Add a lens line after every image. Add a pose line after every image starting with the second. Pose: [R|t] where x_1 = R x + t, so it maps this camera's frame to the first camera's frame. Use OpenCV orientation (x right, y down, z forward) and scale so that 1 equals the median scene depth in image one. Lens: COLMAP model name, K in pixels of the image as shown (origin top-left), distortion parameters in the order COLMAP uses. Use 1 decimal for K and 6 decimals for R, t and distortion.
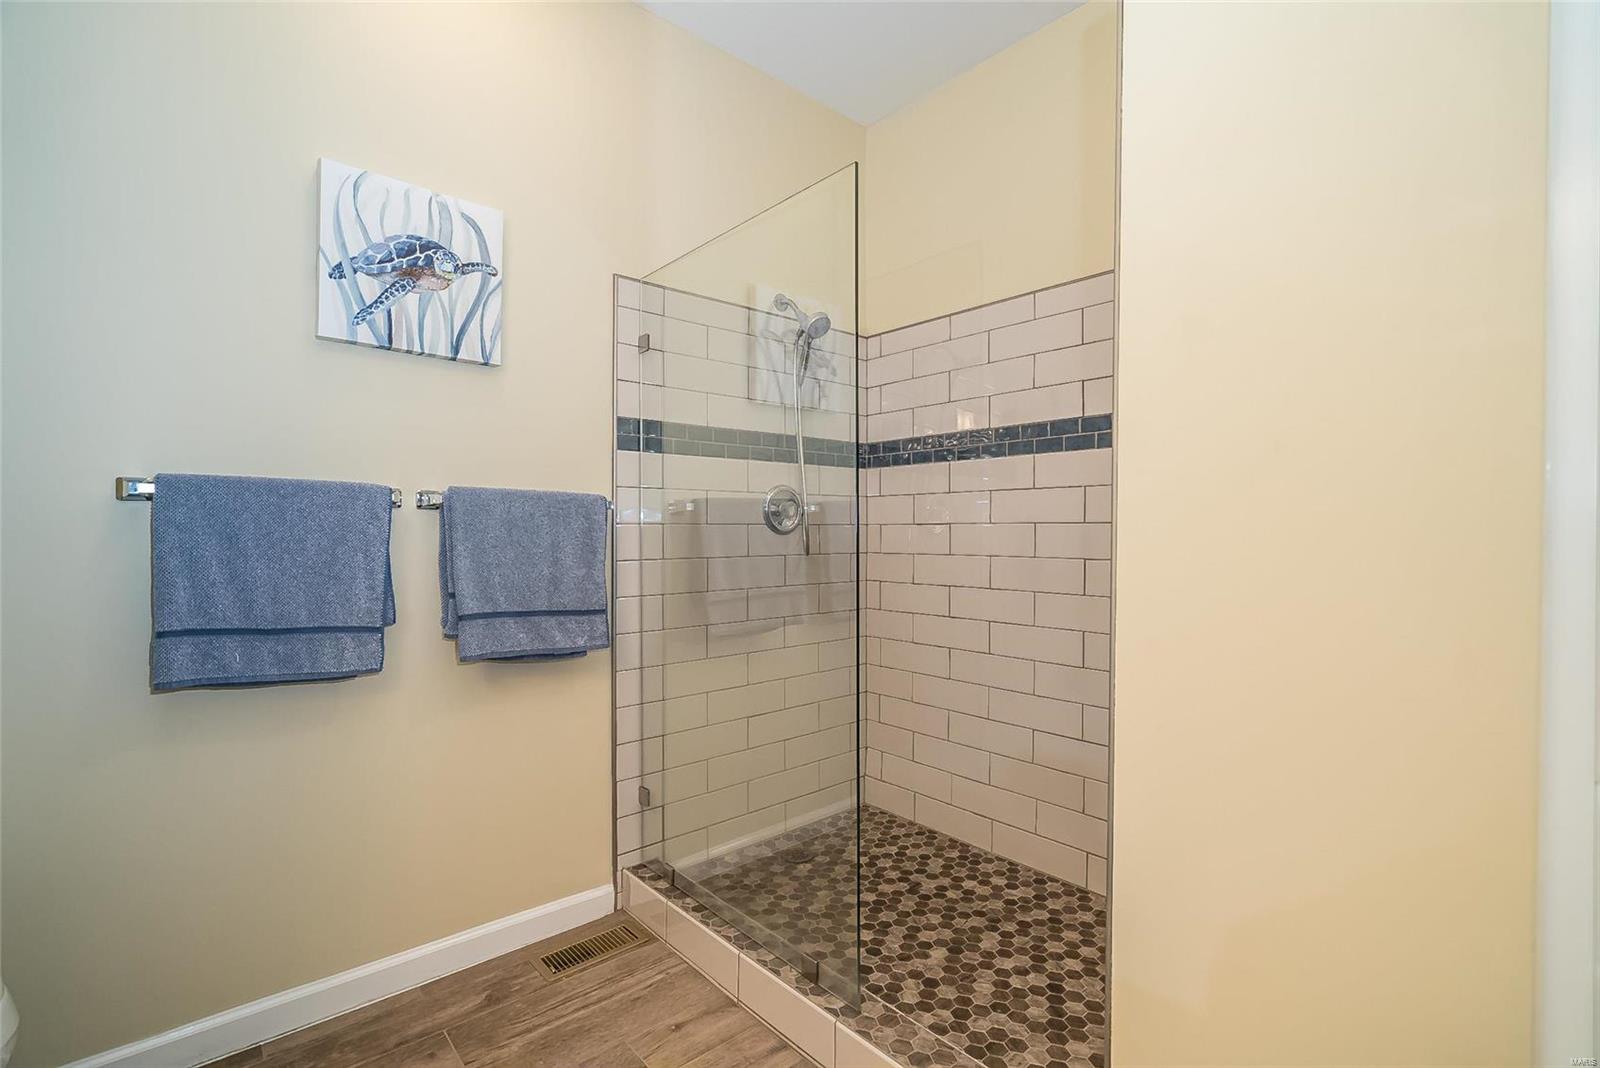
lens RADIAL K [[731.8, 0, 801.1], [0, 731.8, 530.6], [0, 0, 1]] dist [0.006283, 0.000479]
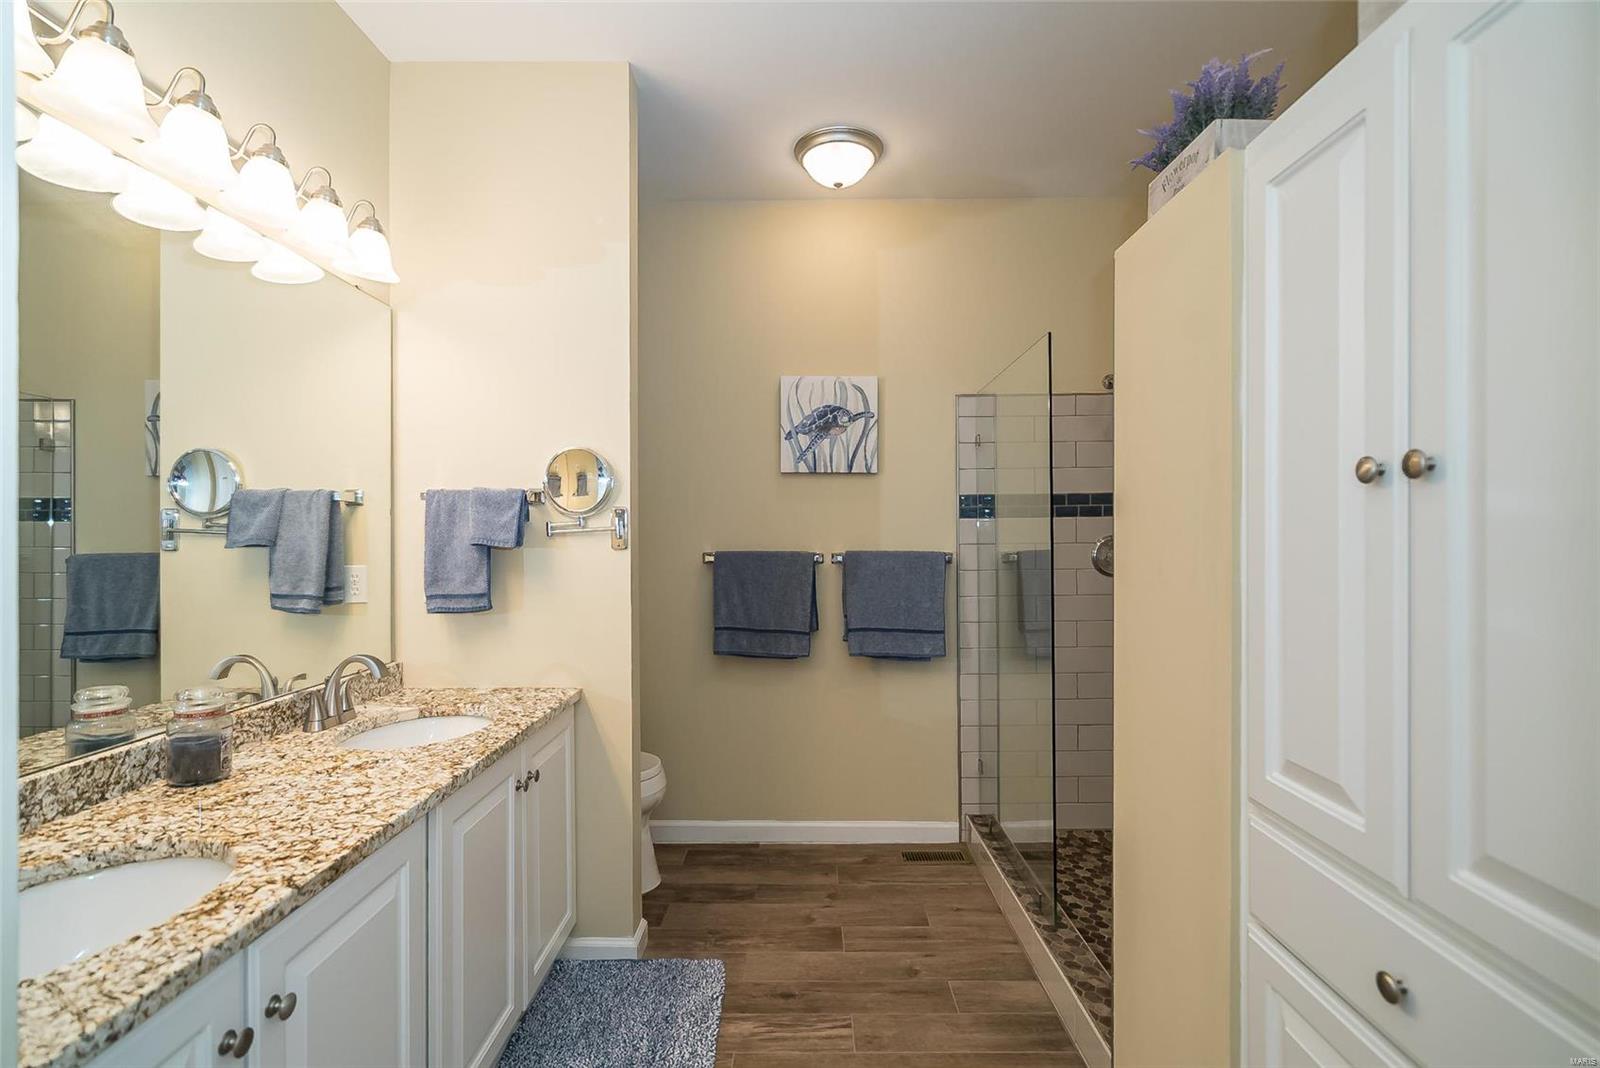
lens RADIAL K [[731.8, 0, 800.8], [0, 731.8, 536.8], [0, 0, 1]] dist [0.006283, 0.000479]
pose [[0.748333, -0.010392, -0.663242, 0.549730], [0.010914, 0.999935, -0.003353, -0.087543], [0.663233, -0.004730, 0.748398, -0.318356]]
